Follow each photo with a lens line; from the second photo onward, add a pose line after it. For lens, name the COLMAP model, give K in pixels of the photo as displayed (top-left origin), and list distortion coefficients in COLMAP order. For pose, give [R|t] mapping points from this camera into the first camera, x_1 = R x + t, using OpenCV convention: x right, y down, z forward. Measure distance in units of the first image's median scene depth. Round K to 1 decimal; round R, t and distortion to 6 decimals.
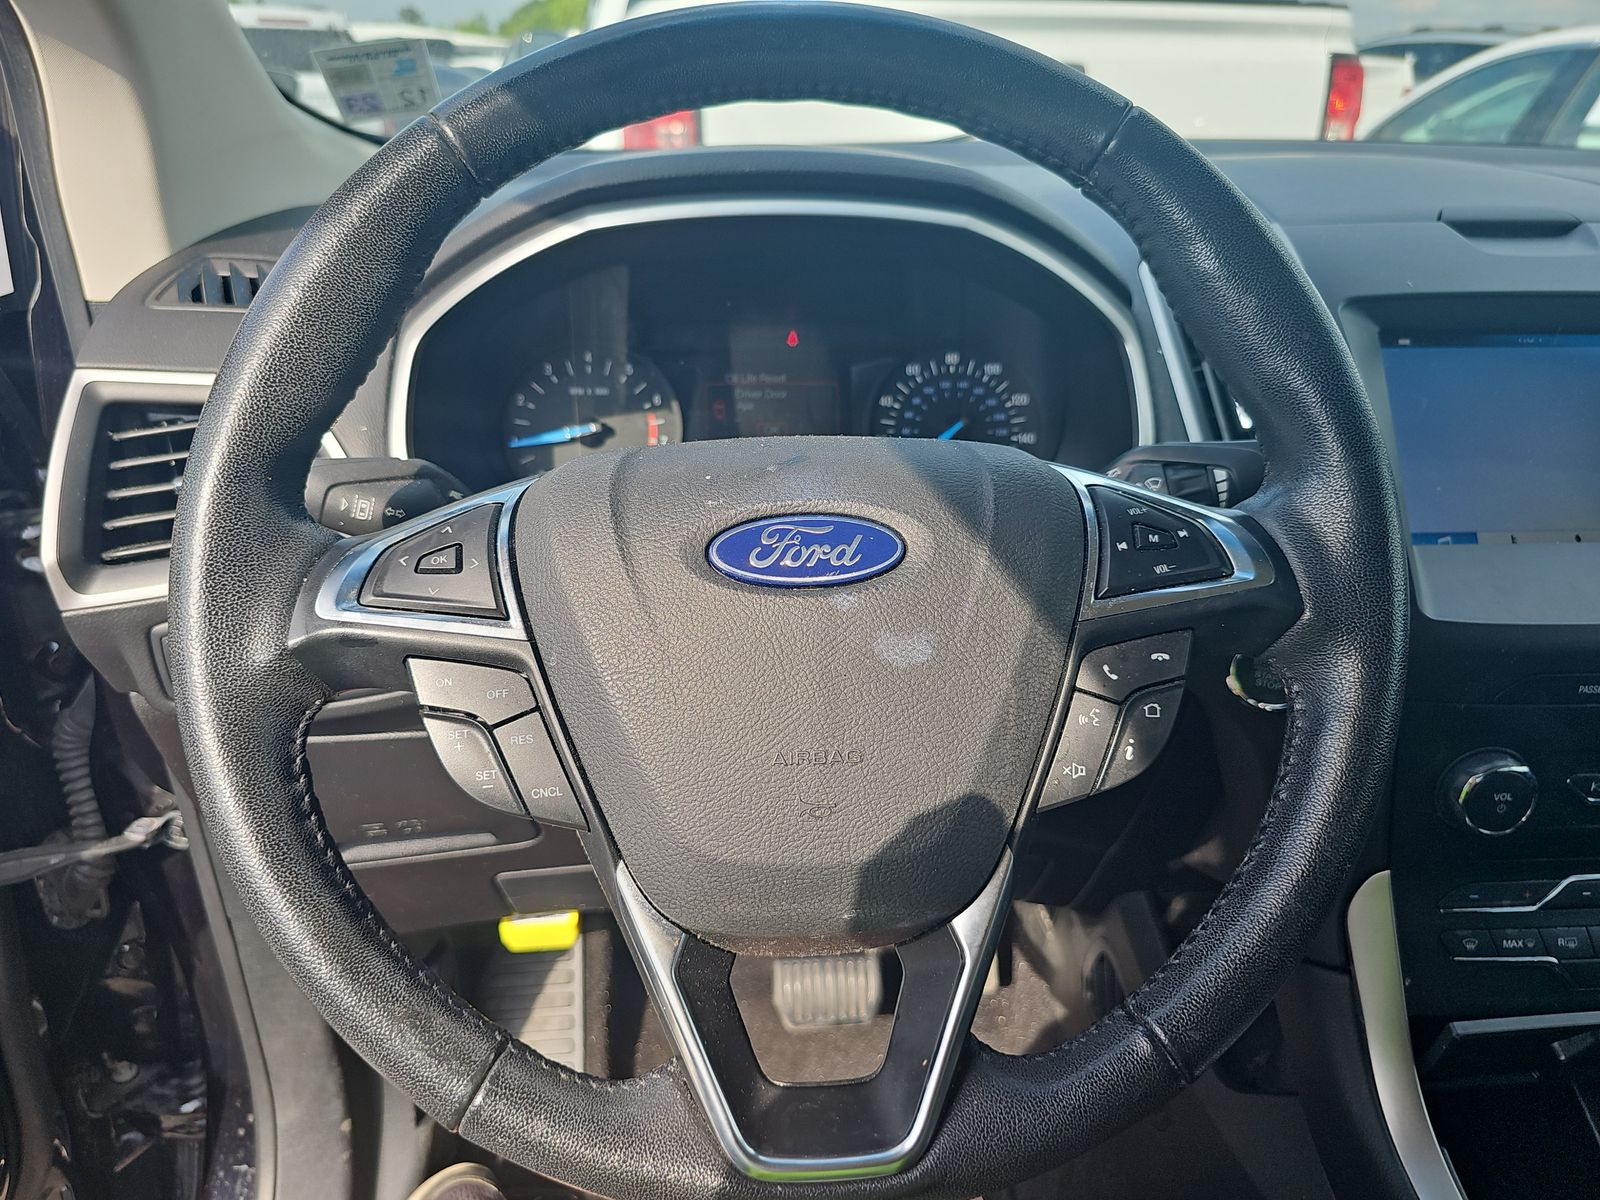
lens RADIAL K [[1067.1, 0, 800.0], [0, 1067.1, 600.0], [0, 0, 1]] dist [0.043291, -0.000718]
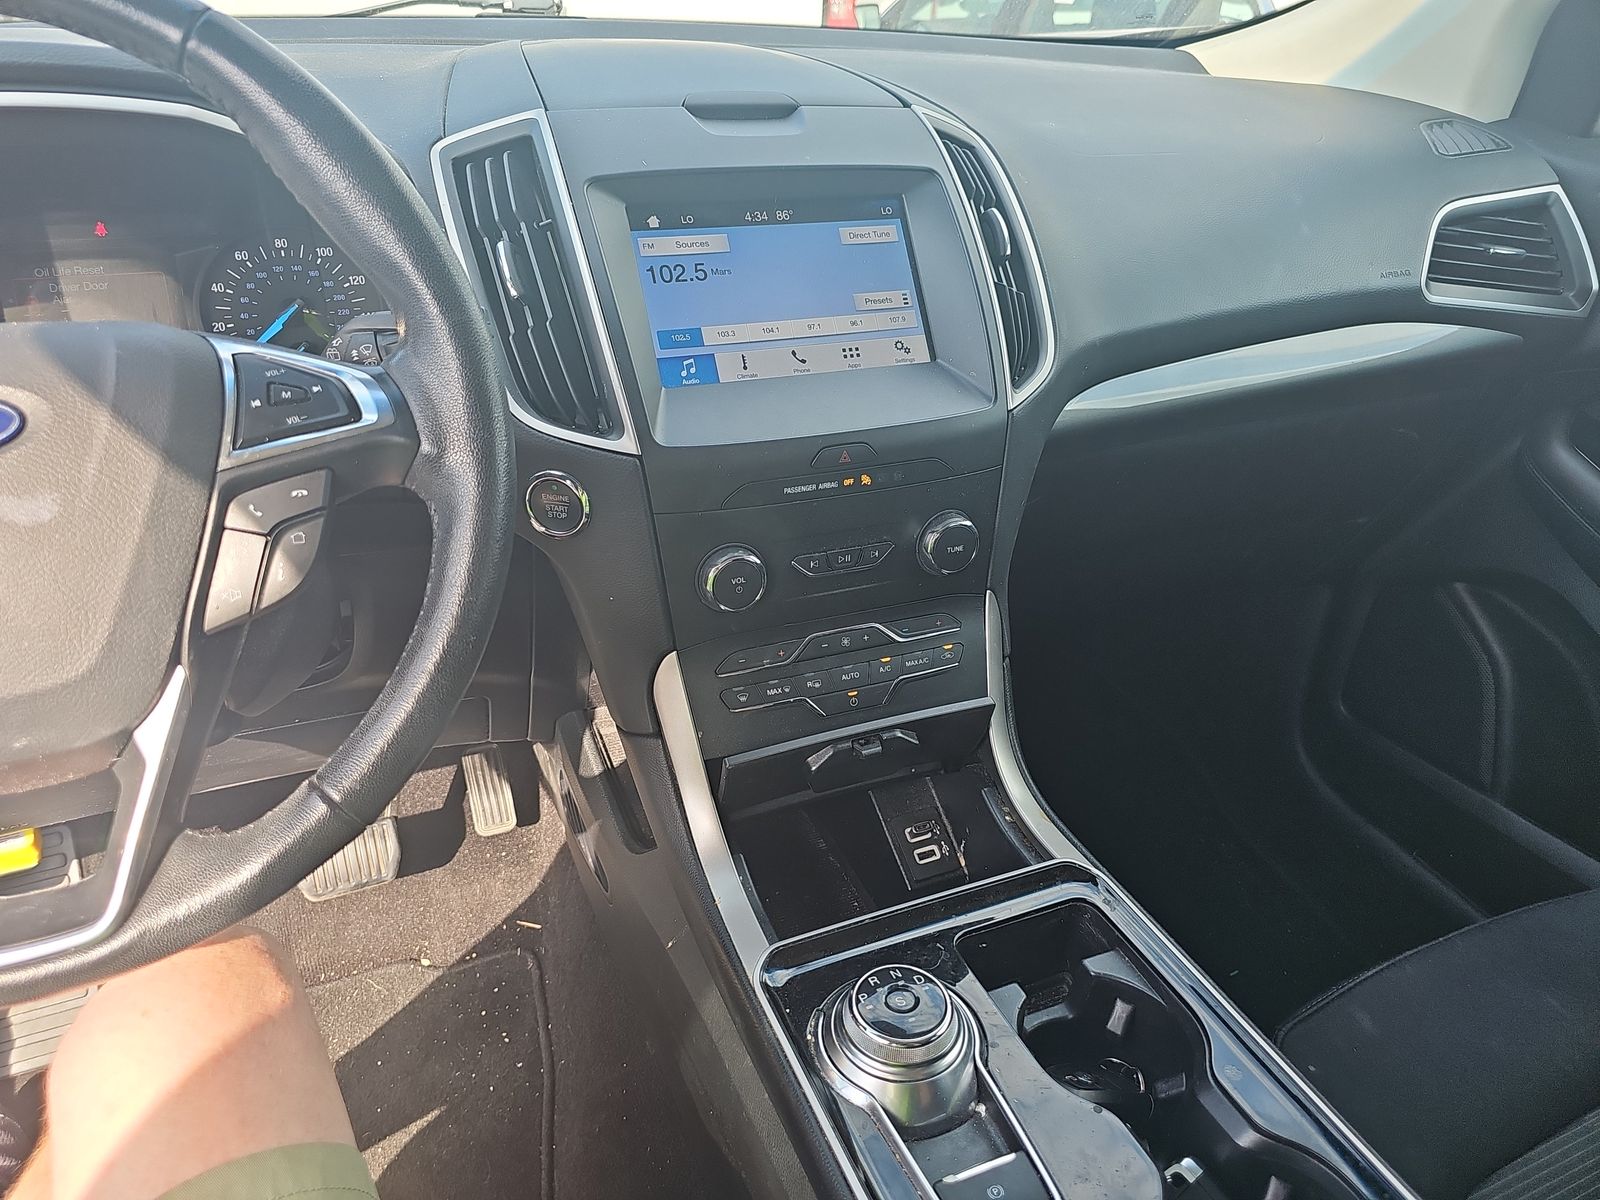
lens RADIAL K [[1063.5, 0, 800.0], [0, 1063.5, 600.0], [0, 0, 1]] dist [-0.006294, -0.003005]
pose [[0.944978, -0.137138, 0.297000, 0.490334], [0.104745, 0.986933, 0.122439, 0.083208], [-0.309910, -0.084593, 0.946995, -0.312157]]
